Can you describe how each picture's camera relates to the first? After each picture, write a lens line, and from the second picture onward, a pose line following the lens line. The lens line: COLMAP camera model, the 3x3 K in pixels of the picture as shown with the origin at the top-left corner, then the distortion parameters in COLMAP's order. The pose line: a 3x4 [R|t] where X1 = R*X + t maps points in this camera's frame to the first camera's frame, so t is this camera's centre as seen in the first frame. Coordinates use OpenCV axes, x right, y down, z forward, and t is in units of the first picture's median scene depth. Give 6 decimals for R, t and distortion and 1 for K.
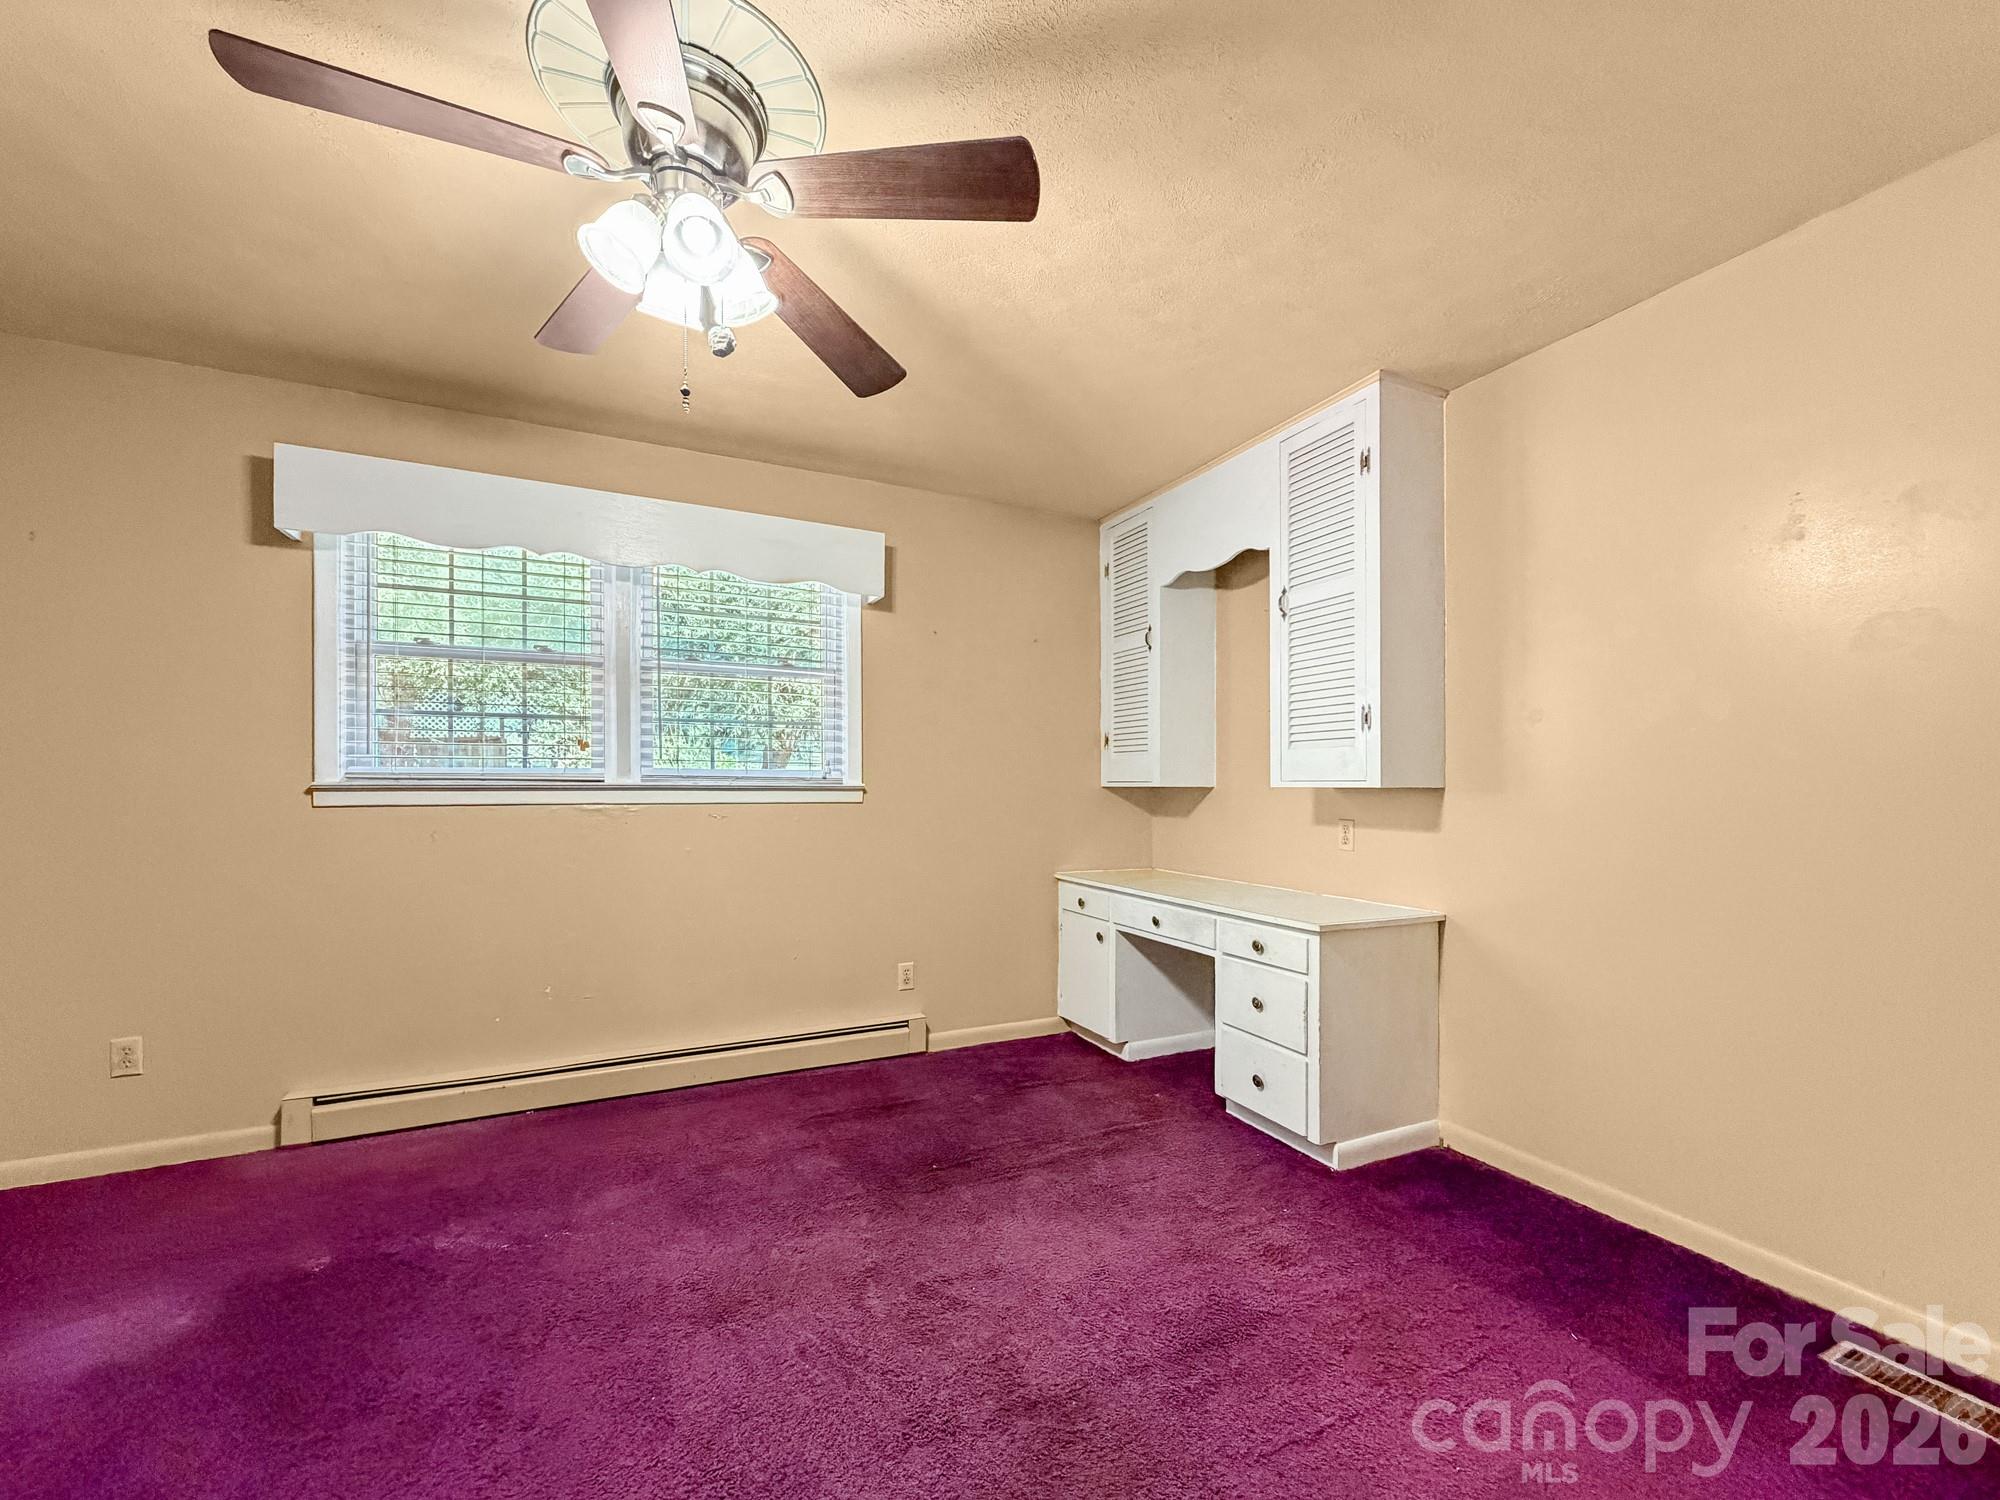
lens RADIAL K [[805.9, 0, 995.3], [0, 805.9, 792.9], [0, 0, 1]] dist [0.001221, 0.000047]
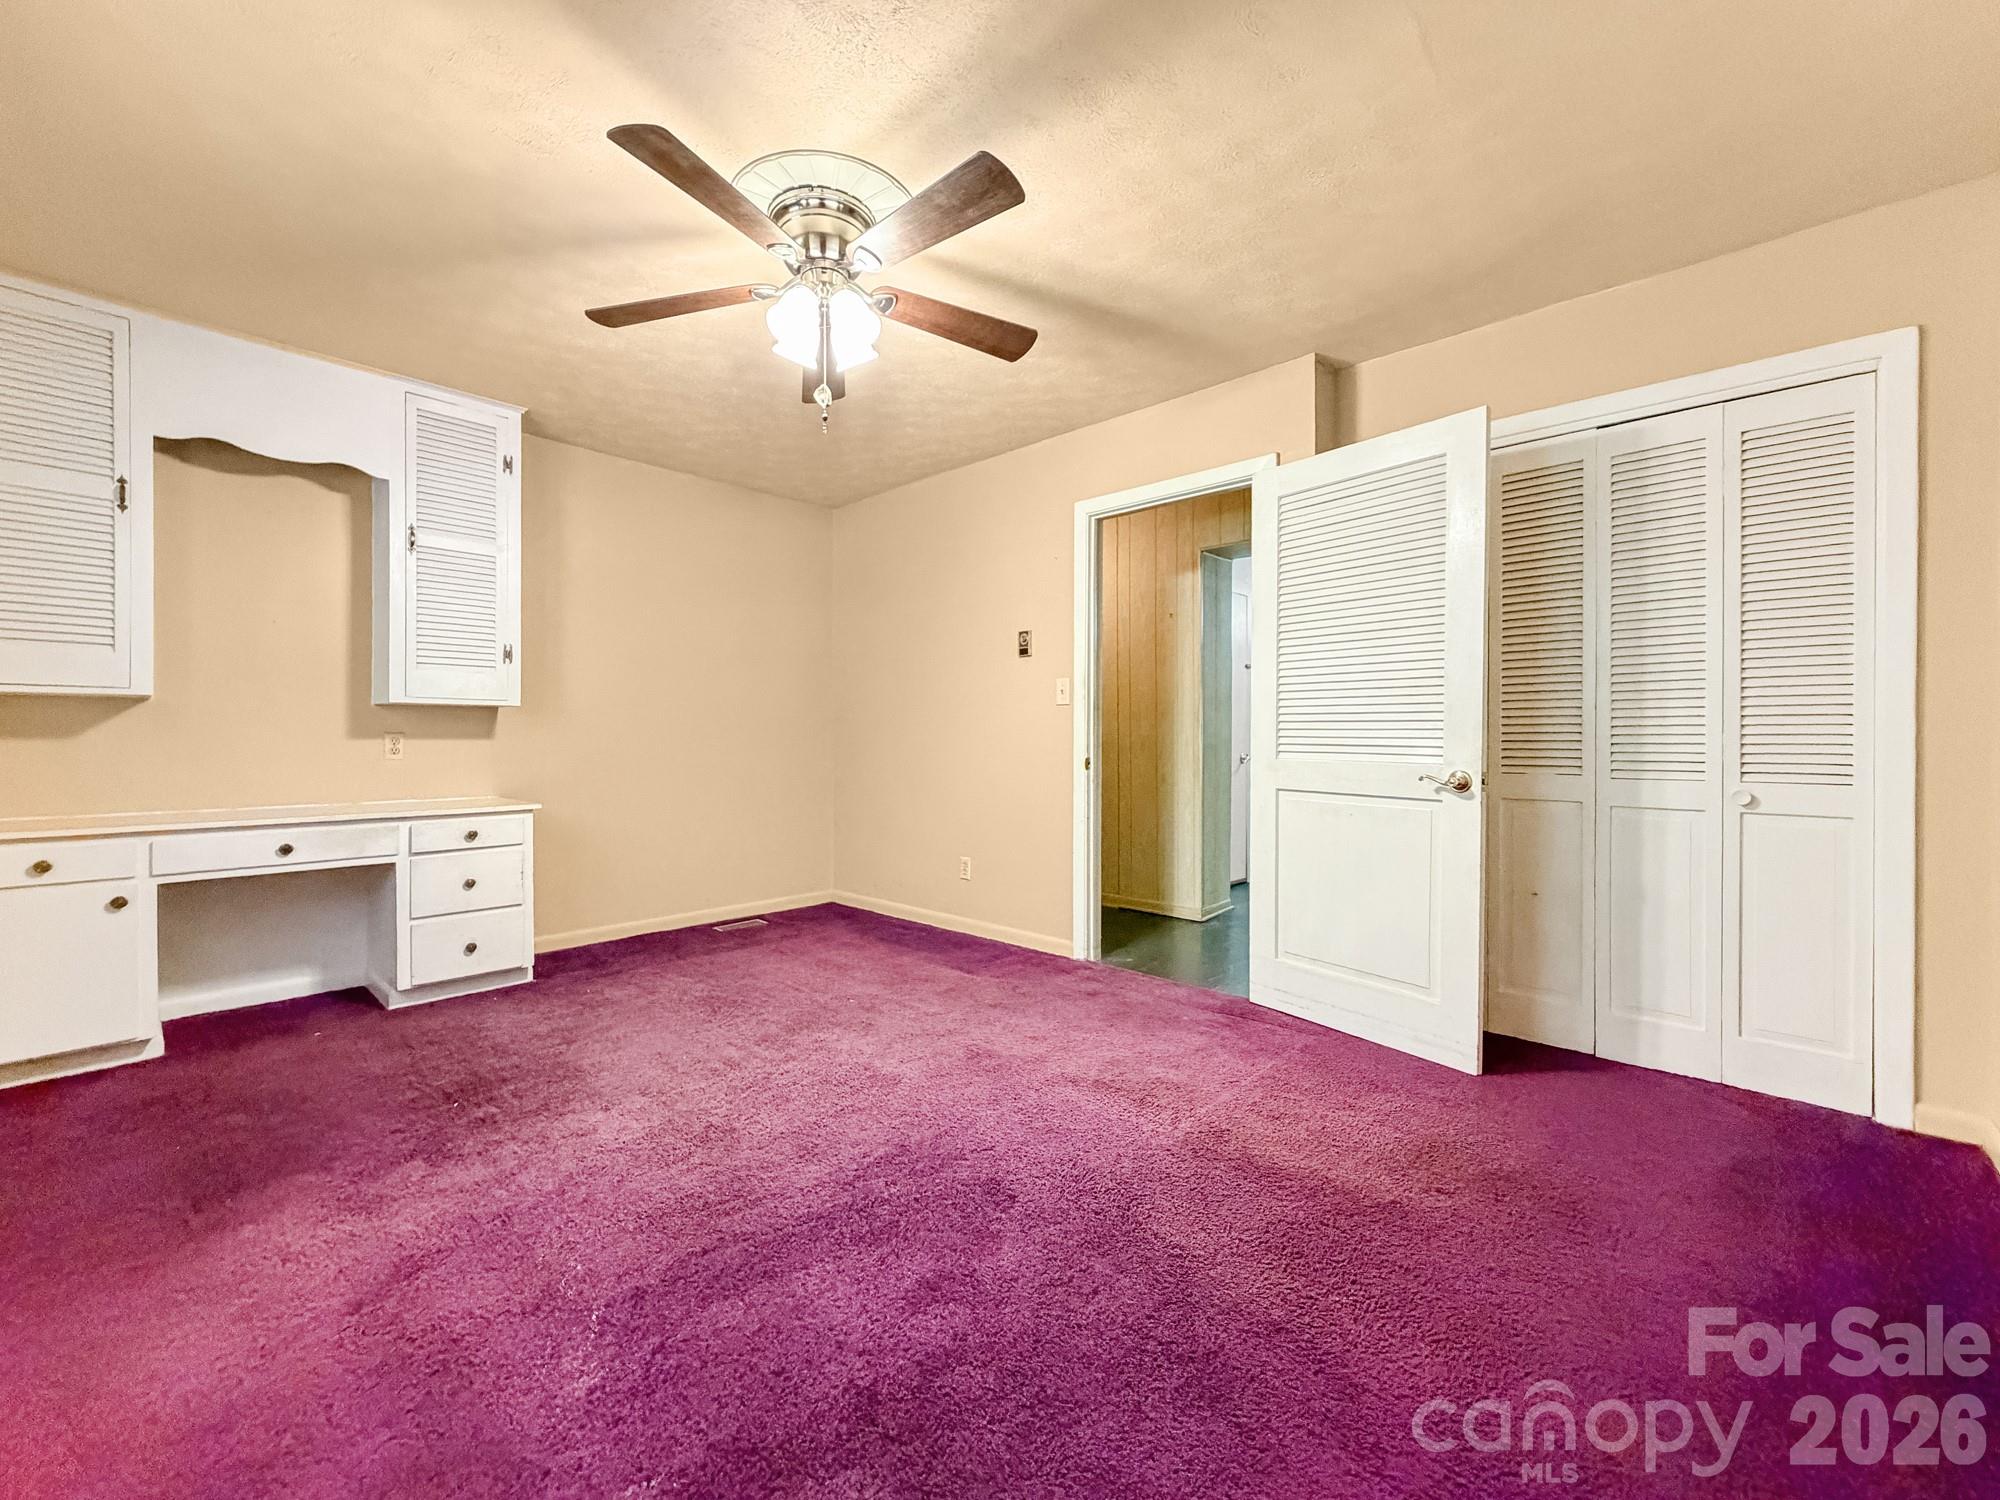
lens RADIAL K [[794.6, 0, 1000.0], [0, 794.6, 750.0], [0, 0, 1]] dist [0.001234, -0.000008]
pose [[-0.374060, -0.018139, 0.927227, -0.986028], [-0.001166, 0.999817, 0.019089, 0.037283], [-0.927404, 0.006059, -0.374012, 0.663193]]
